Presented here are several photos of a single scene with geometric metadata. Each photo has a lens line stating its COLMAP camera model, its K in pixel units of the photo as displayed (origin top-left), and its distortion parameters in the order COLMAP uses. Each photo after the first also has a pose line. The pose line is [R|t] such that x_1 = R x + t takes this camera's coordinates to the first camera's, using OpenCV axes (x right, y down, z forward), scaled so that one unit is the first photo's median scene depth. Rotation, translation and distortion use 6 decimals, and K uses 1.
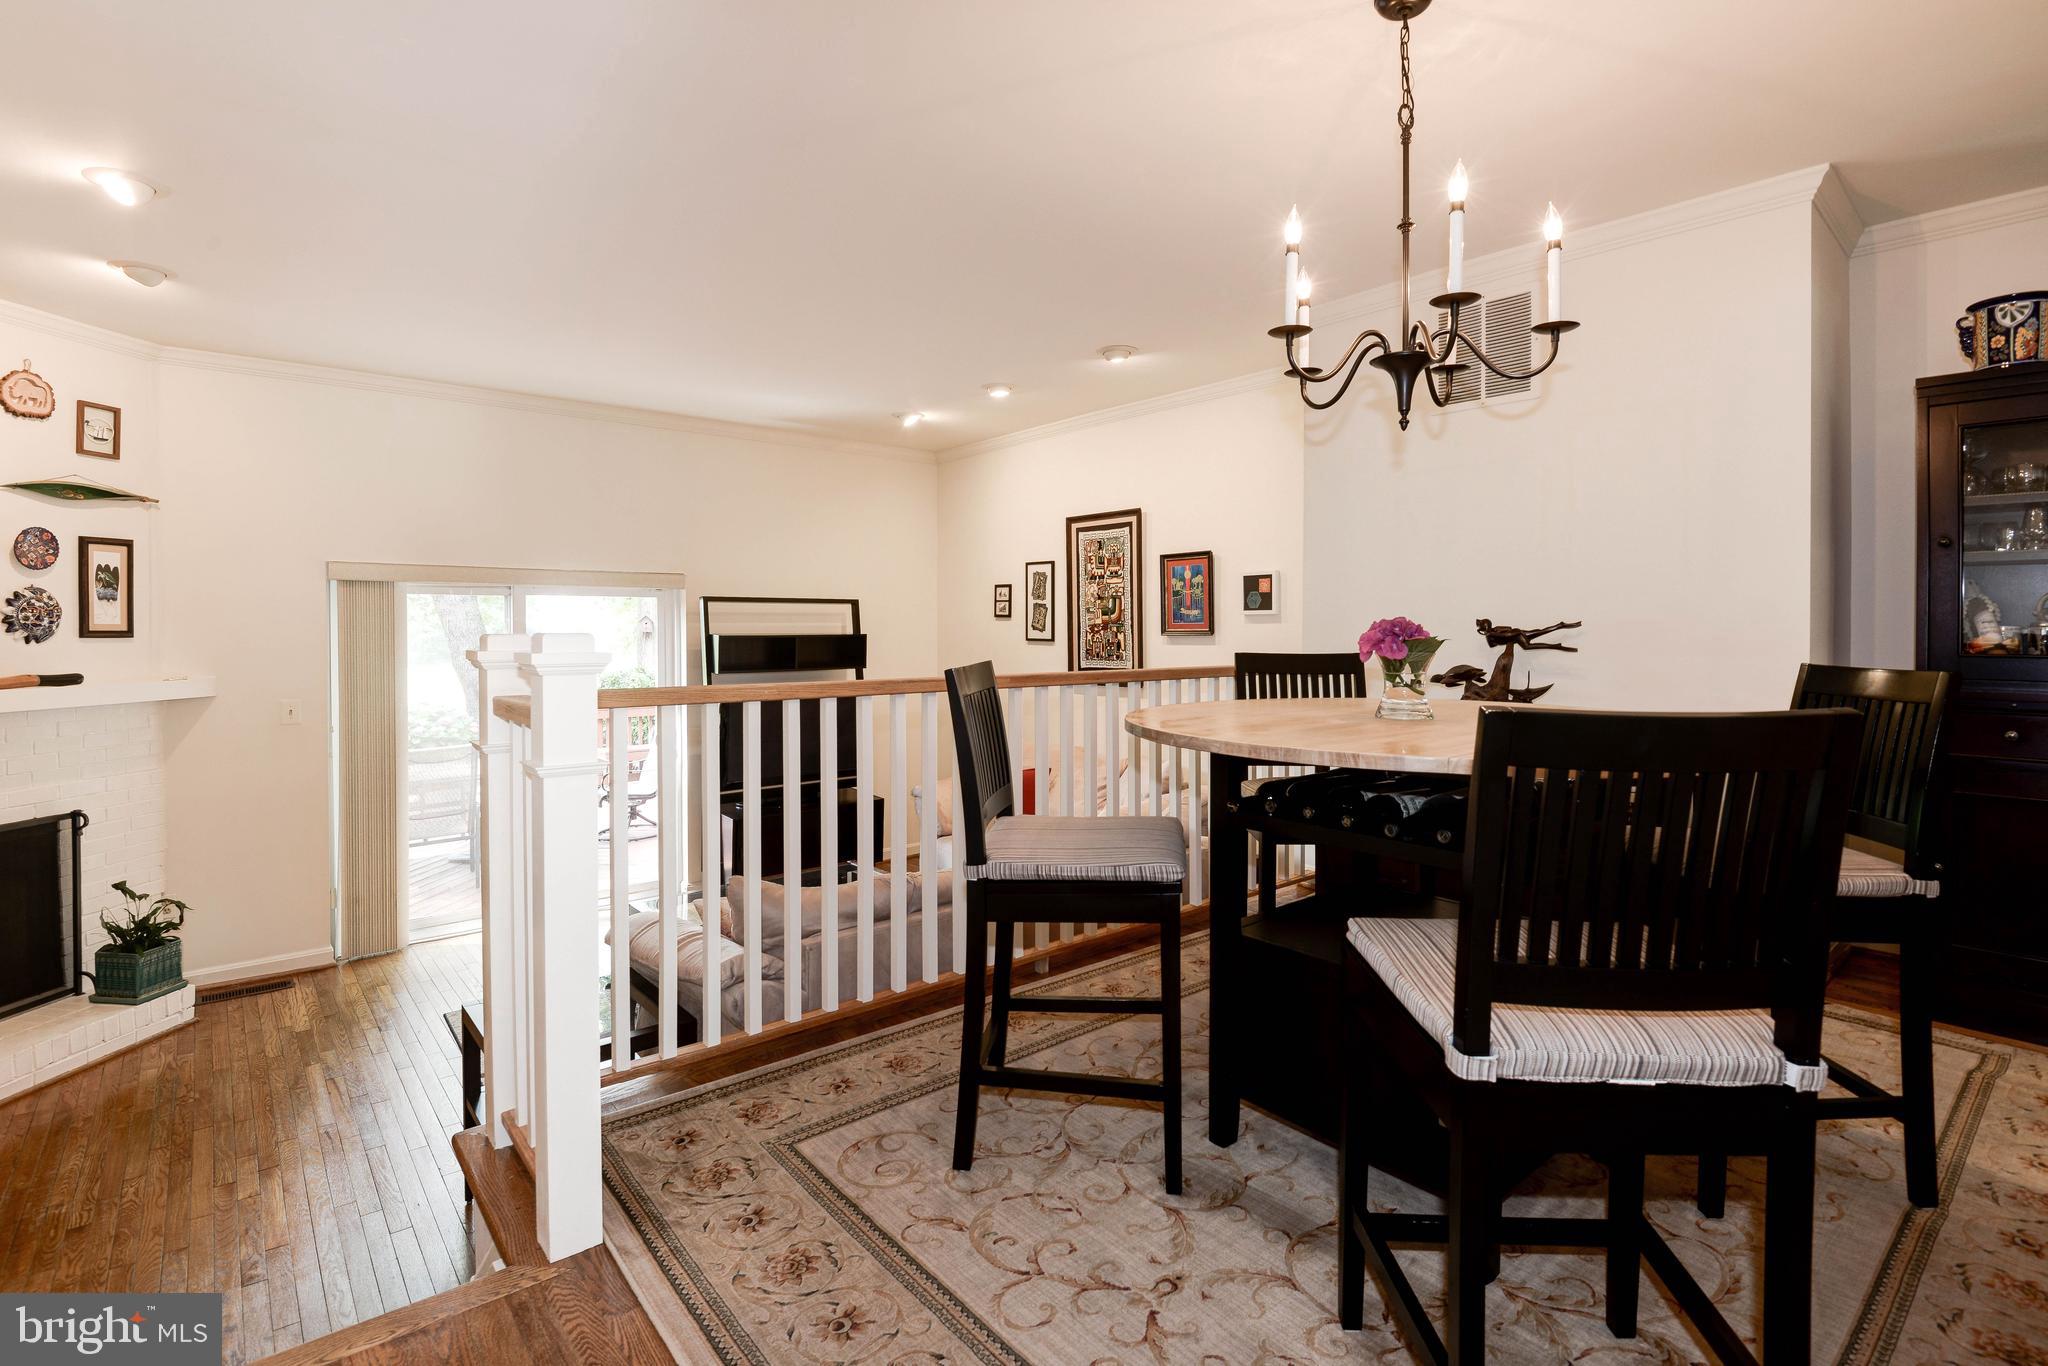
lens RADIAL K [[976.0, 0, 1024.4], [0, 976.0, 618.9], [0, 0, 1]] dist [-0.000517, -0.012983]
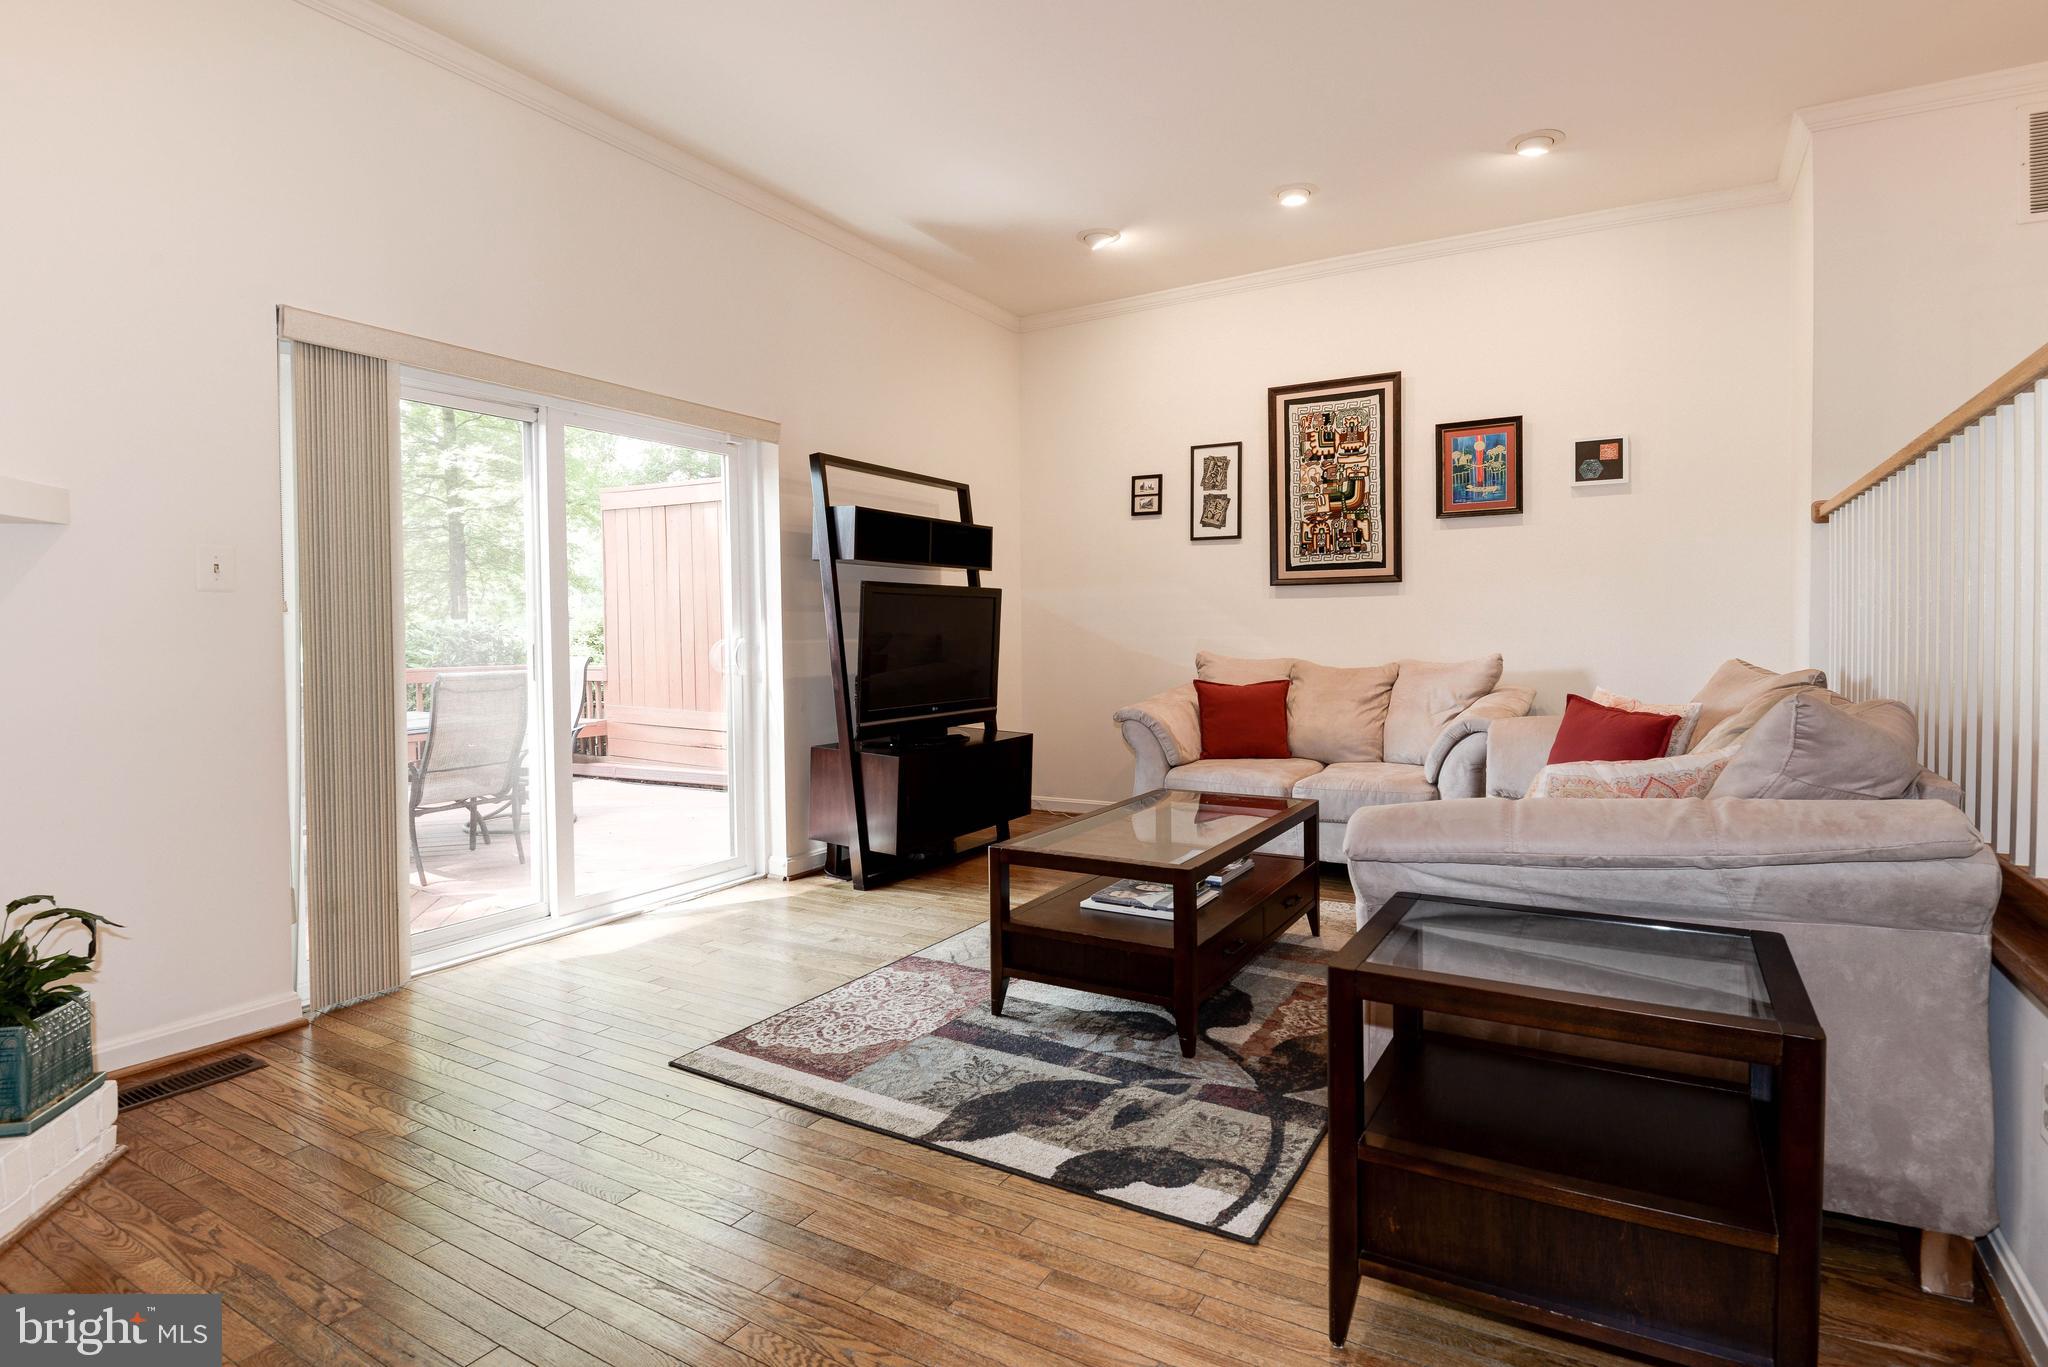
lens RADIAL K [[964.8, 0, 1031.4], [0, 964.8, 642.7], [0, 0, 1]] dist [0.003679, -0.019612]
pose [[0.938578, 0.006453, 0.345008, -0.531100], [-0.012173, 0.999822, 0.014414, 0.129032], [-0.344853, -0.017729, 0.938489, 0.353004]]
